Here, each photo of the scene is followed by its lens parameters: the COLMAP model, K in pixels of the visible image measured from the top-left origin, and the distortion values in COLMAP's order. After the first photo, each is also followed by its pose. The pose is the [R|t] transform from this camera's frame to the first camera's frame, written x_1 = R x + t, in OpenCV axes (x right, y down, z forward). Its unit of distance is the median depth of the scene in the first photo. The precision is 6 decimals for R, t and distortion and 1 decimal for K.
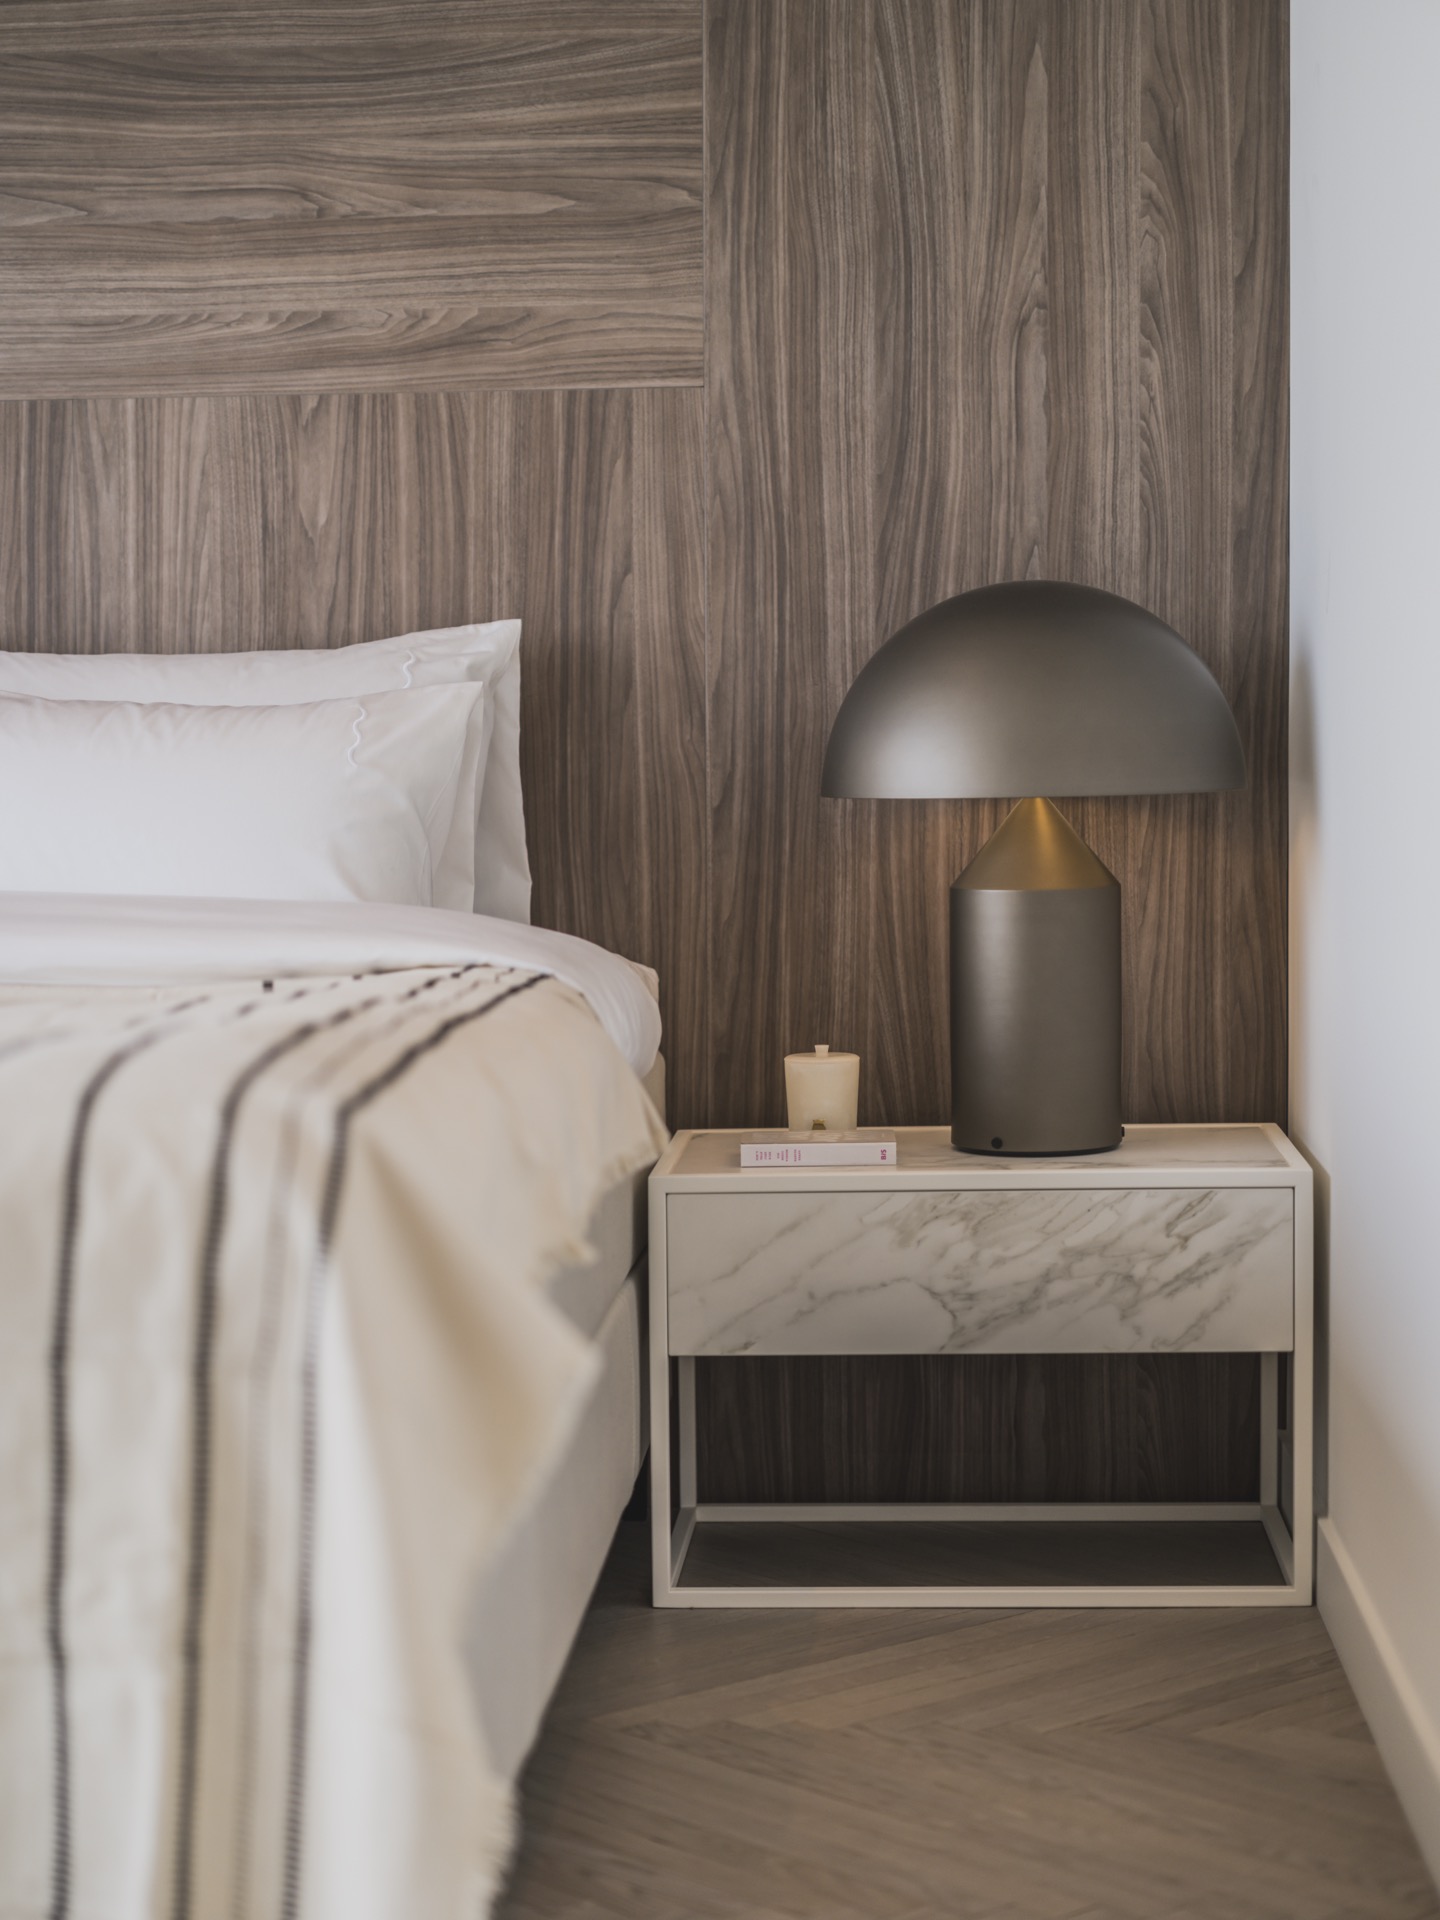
lens RADIAL K [[3528.6, 0, 720.6], [0, 3528.6, 959.4], [0, 0, 1]] dist [-0.023955, 0.000000]
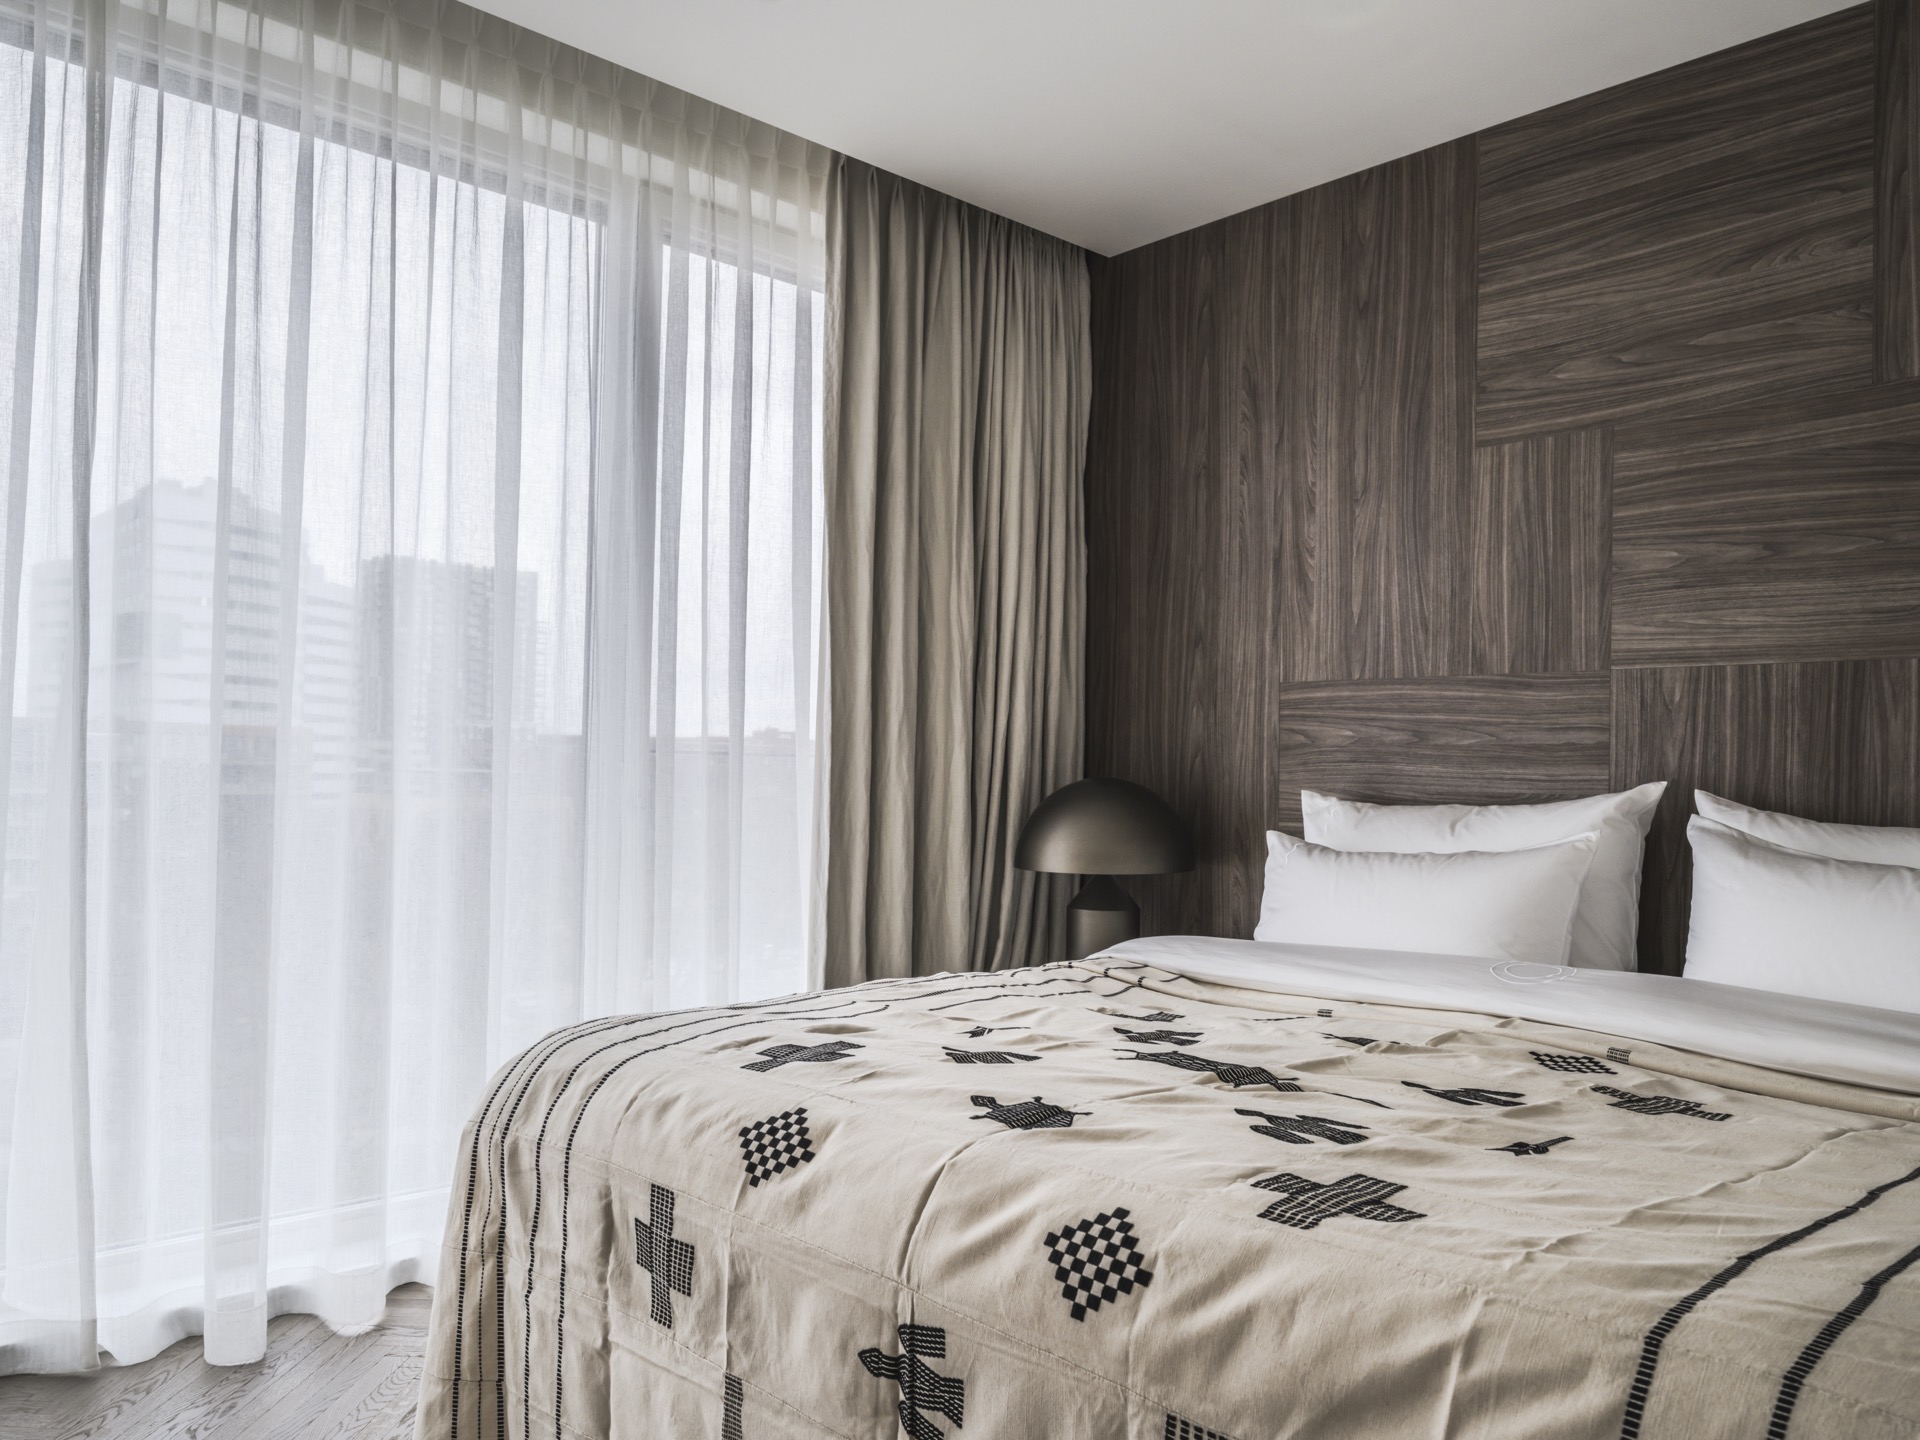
lens RADIAL K [[1382.1, 0, 962.4], [0, 1382.1, 720.1], [0, 0, 1]] dist [0.029358, -0.033496]
pose [[0.710083, 0.004383, -0.704105, -0.035260], [-0.072958, 0.995056, -0.067384, -0.061331], [0.700328, 0.099218, 0.706892, 0.283699]]
